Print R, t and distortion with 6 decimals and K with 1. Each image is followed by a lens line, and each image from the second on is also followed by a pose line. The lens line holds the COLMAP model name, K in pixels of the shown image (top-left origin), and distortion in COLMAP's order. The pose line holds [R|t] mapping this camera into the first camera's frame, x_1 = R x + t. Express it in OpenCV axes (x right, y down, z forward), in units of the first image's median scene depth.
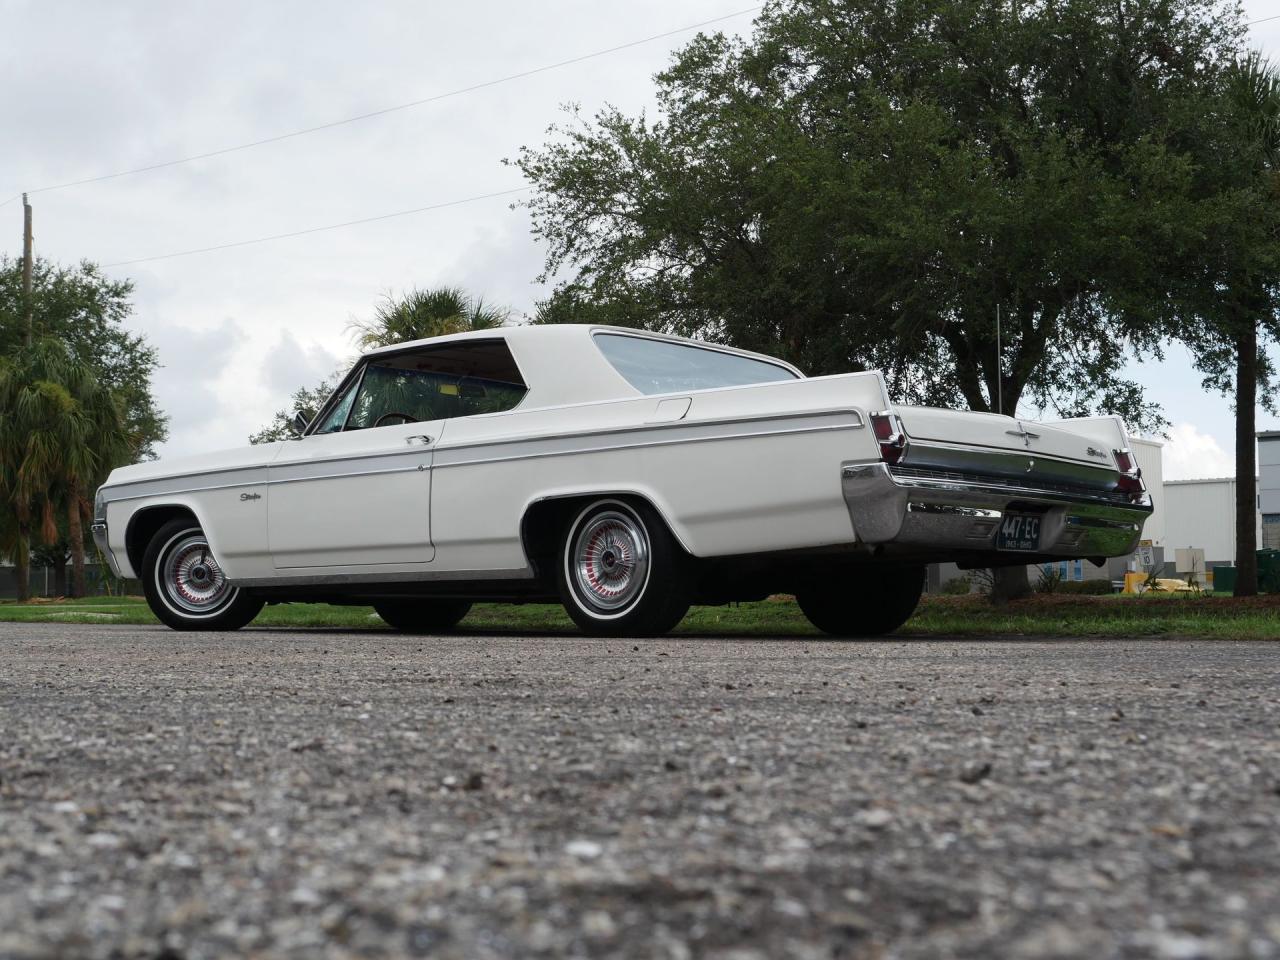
lens RADIAL K [[1743.9, 0, 647.0], [0, 1743.9, 476.3], [0, 0, 1]] dist [-0.011511, 0.034712]
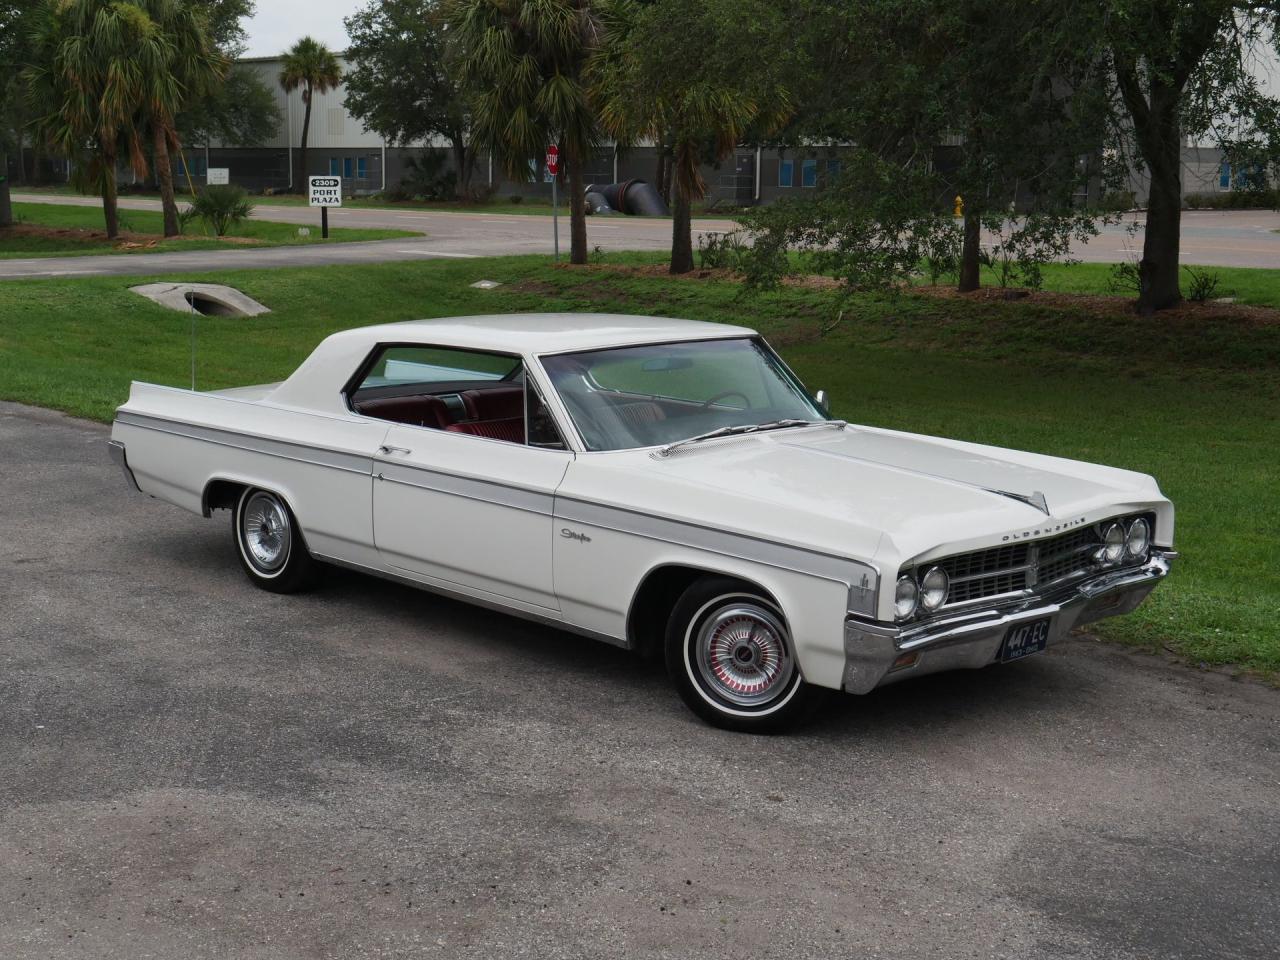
lens RADIAL K [[1900.0, 0, 639.2], [0, 1900.0, 470.2], [0, 0, 1]] dist [0.007169, -0.025390]
pose [[0.997194, 0.020115, -0.072109, 0.008707], [-0.002990, 0.973160, 0.230109, -0.085342], [0.074802, -0.229248, 0.970490, -0.021640]]
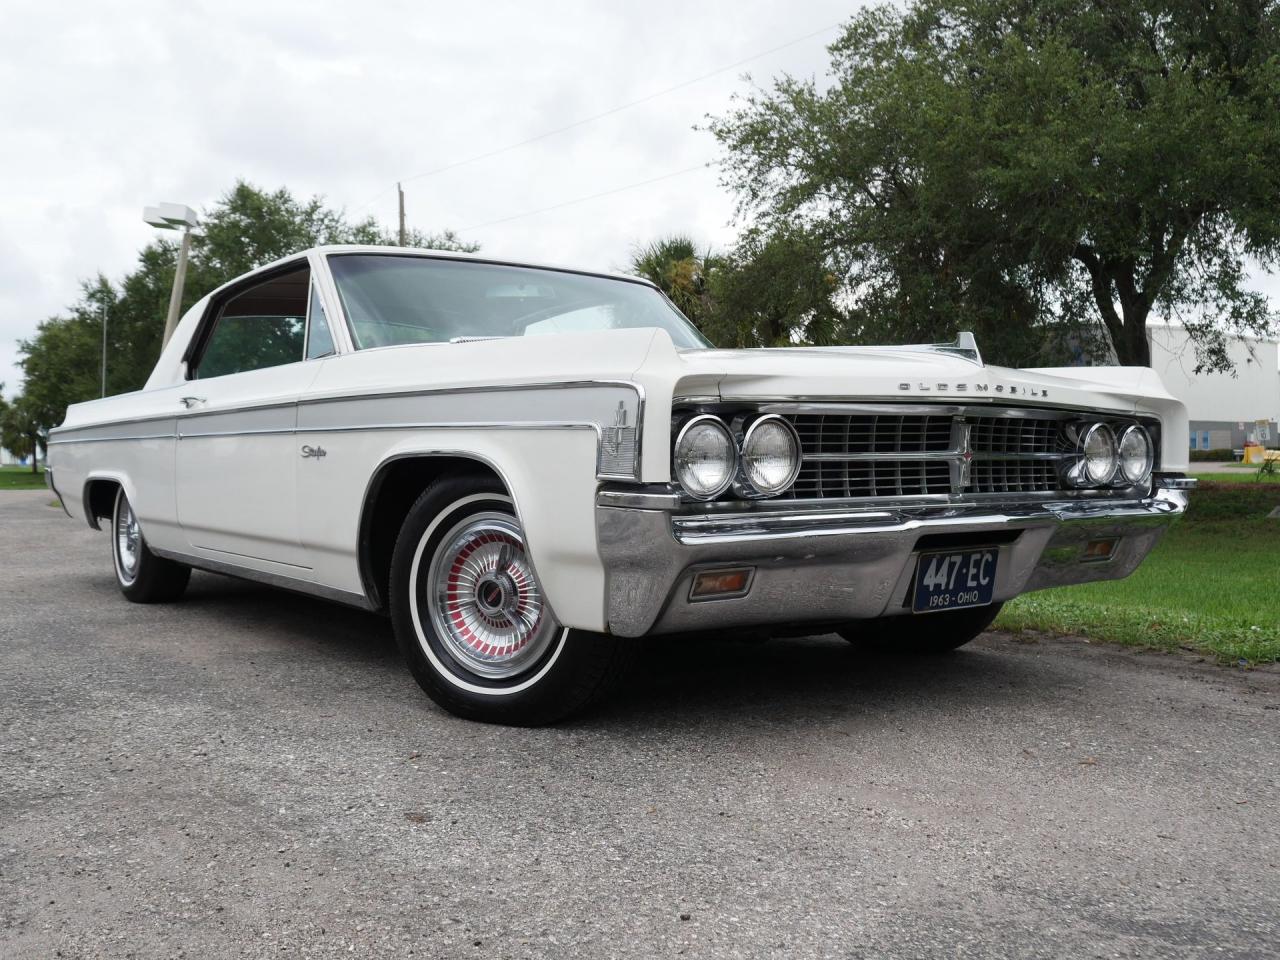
lens RADIAL K [[1212.6, 0, 632.5], [0, 1212.6, 475.4], [0, 0, 1]] dist [-0.021281, 0.012669]
pose [[0.979392, -0.003261, -0.201943, 0.042244], [0.020122, 0.996470, 0.081502, -0.009068], [0.200965, -0.083886, 0.976000, 0.151520]]
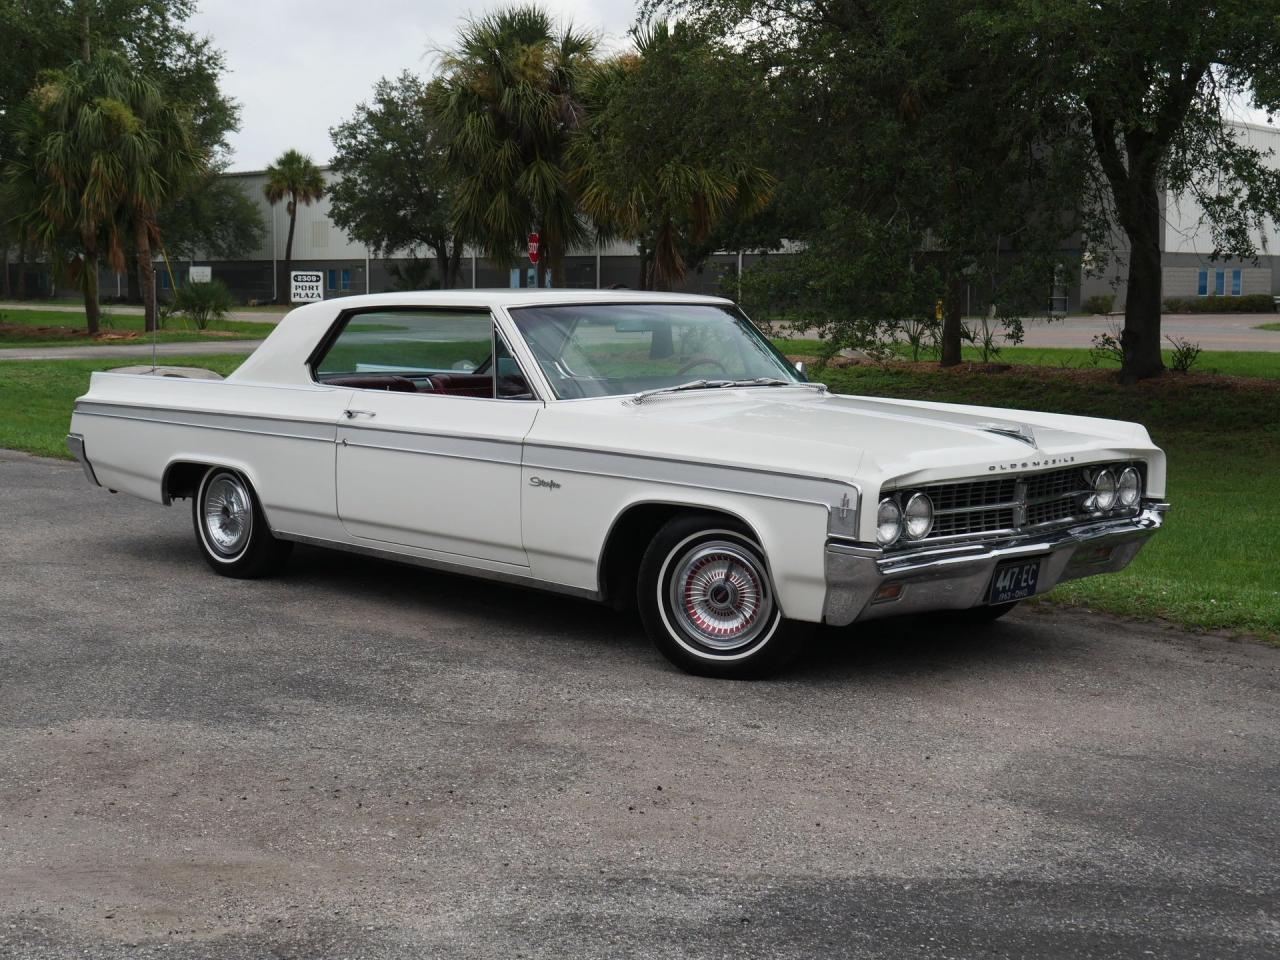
lens RADIAL K [[1900.0, 0, 639.2], [0, 1900.0, 470.2], [0, 0, 1]] dist [0.007169, -0.025390]
pose [[0.997807, 0.012493, -0.064994, 0.010400], [-0.001437, 0.985881, 0.167443, -0.054435], [0.066168, -0.166983, 0.983737, -0.015096]]
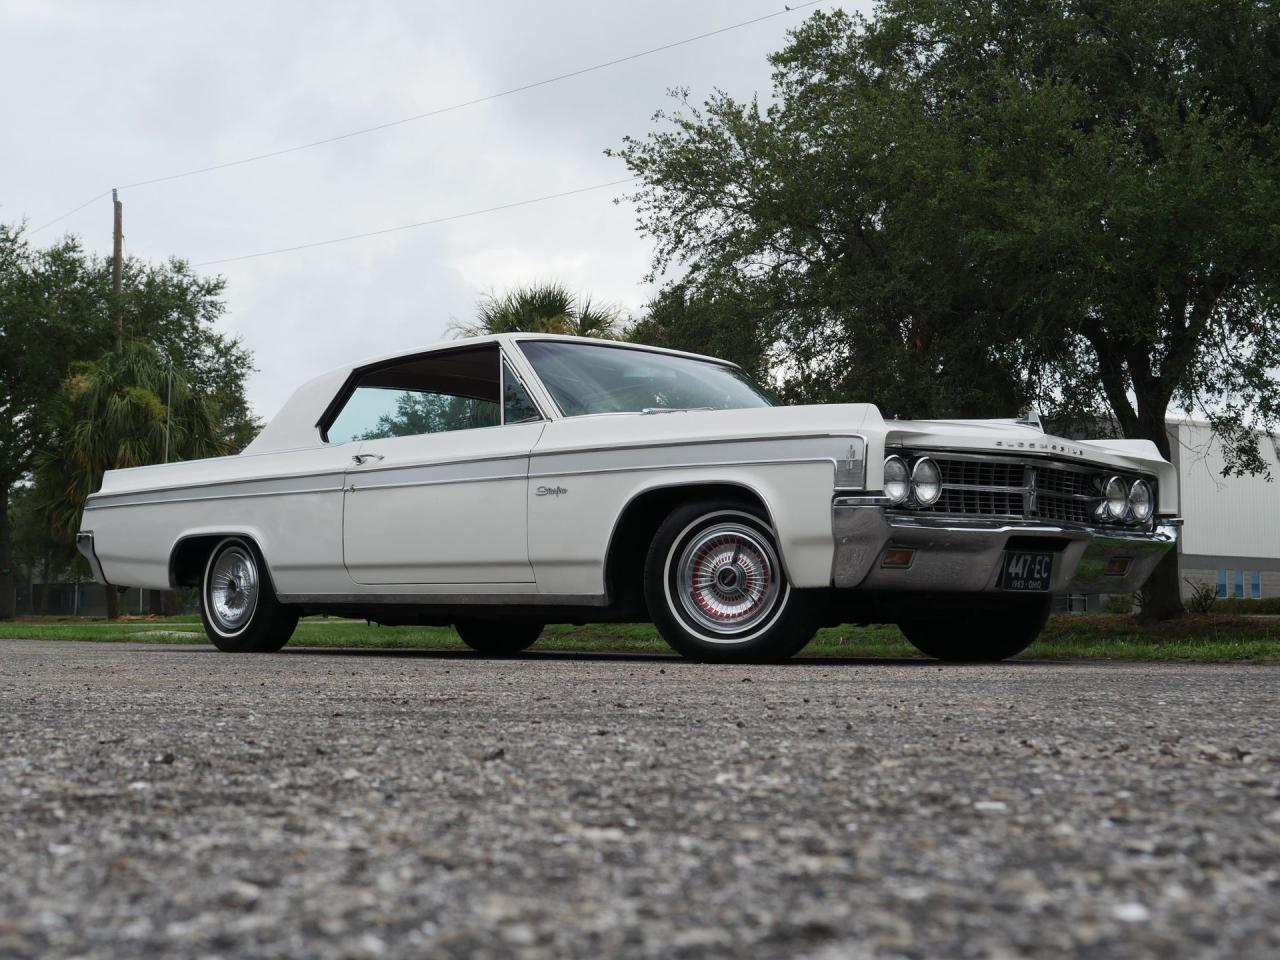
lens RADIAL K [[1900.0, 0, 639.2], [0, 1900.0, 470.2], [0, 0, 1]] dist [0.007169, -0.025390]
pose [[0.997068, -0.003864, -0.076424, 0.012701], [0.003307, 0.999967, -0.007417, -0.001788], [0.076451, 0.007142, 0.997048, -0.017907]]
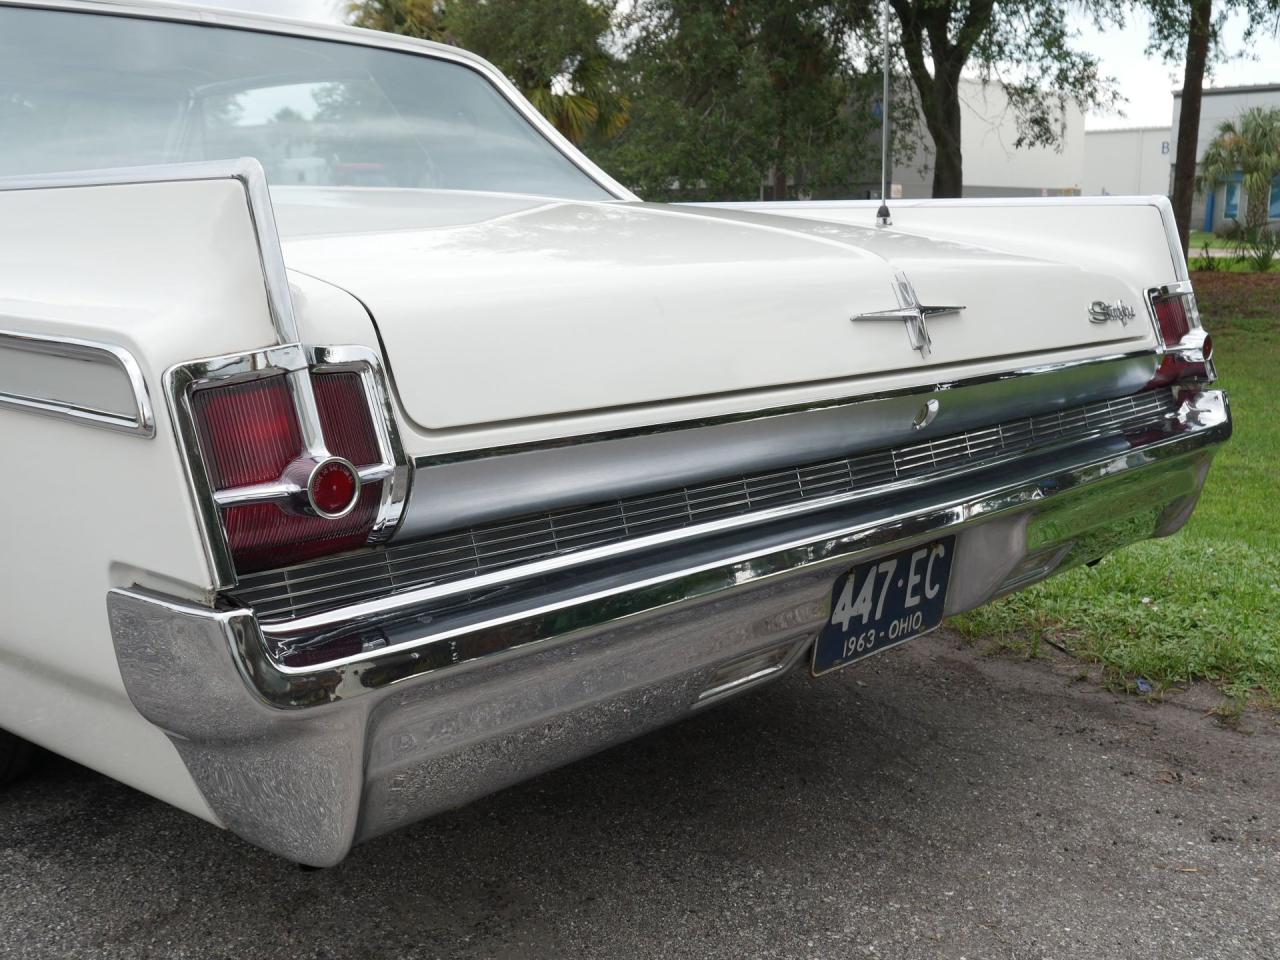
lens RADIAL K [[1345.0, 0, 644.4], [0, 1345.0, 434.3], [0, 0, 1]] dist [0.118829, -0.297993]
pose [[0.999878, 0.005172, -0.014732, 0.047363], [-0.001715, 0.974220, 0.225594, -0.016786], [0.015519, -0.225541, 0.974110, 0.209072]]
